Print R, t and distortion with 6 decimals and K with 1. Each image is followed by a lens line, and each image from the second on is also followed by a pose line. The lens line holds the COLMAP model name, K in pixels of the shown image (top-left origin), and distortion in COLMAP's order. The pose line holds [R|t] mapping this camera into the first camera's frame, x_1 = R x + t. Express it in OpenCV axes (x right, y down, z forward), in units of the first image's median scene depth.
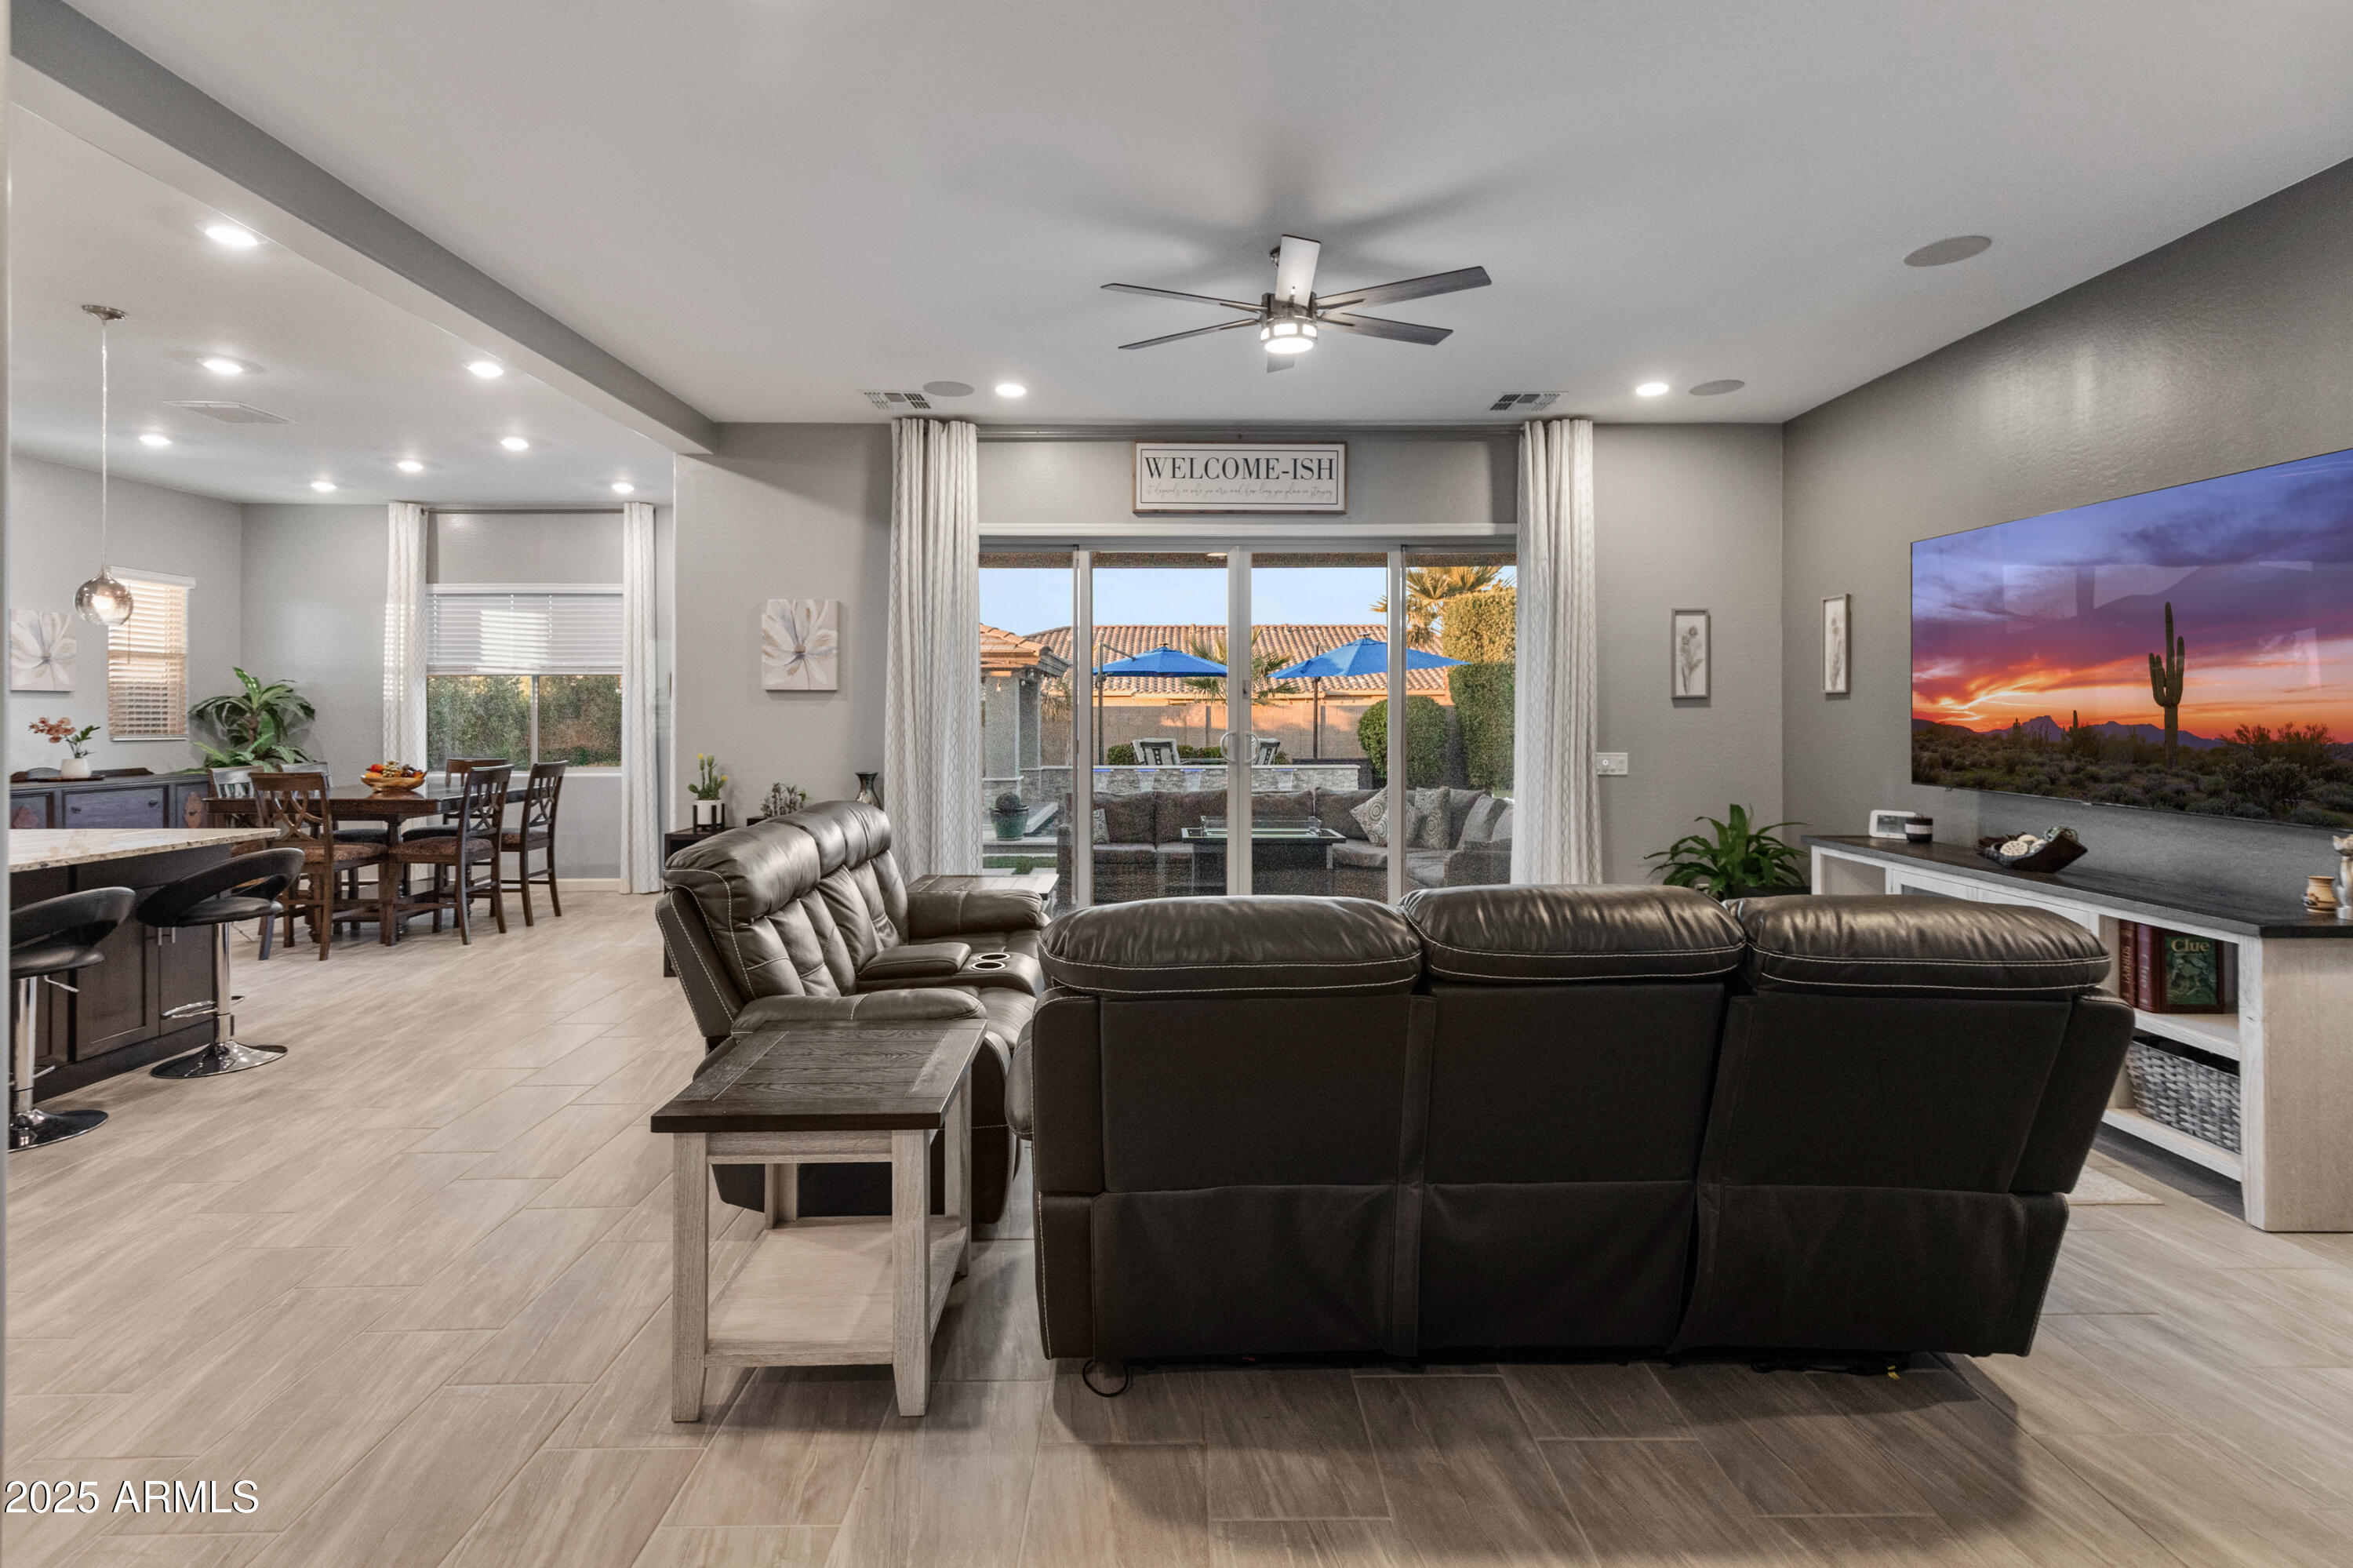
lens RADIAL K [[1105.0, 0, 1181.4], [0, 1105.0, 710.3], [0, 0, 1]] dist [0.007498, -0.001722]
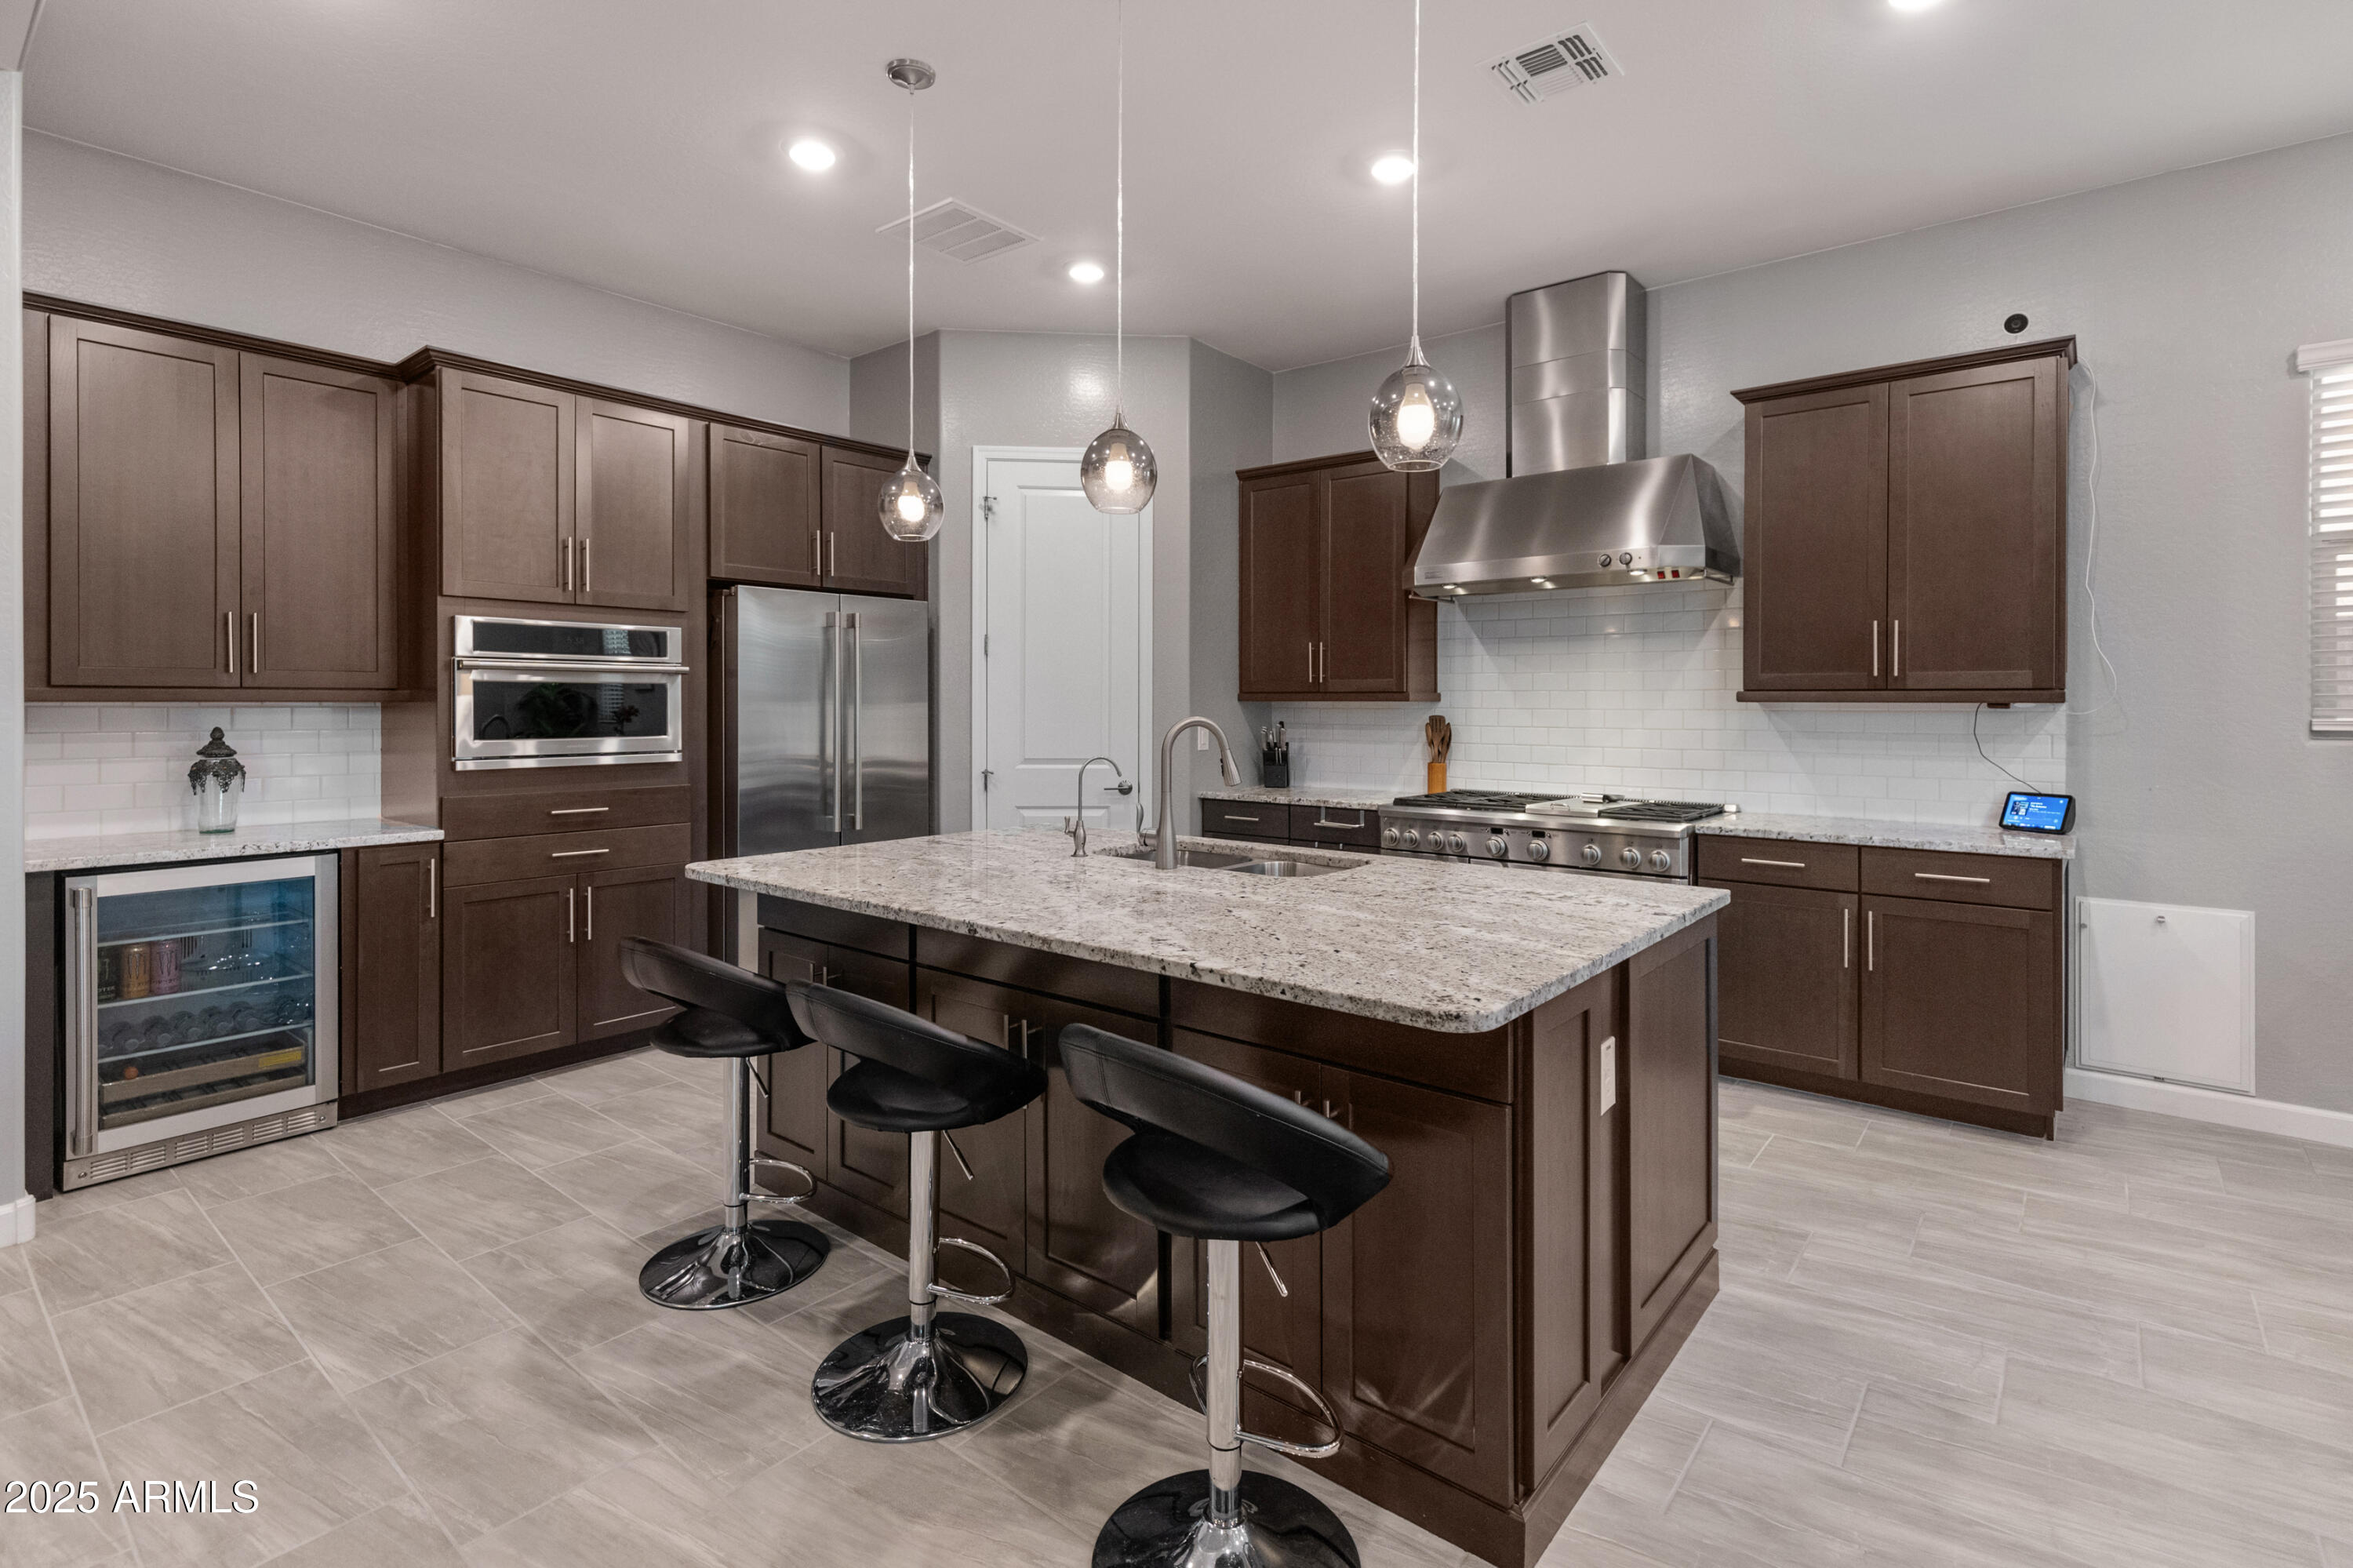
lens RADIAL K [[1105.0, 0, 1202.7], [0, 1105.0, 703.5], [0, 0, 1]] dist [0.007498, -0.001722]
pose [[-0.636953, 0.000479, -0.770902, -0.407963], [0.001291, 0.999999, -0.000445, 0.014313], [0.770901, -0.001279, -0.636953, 0.894600]]
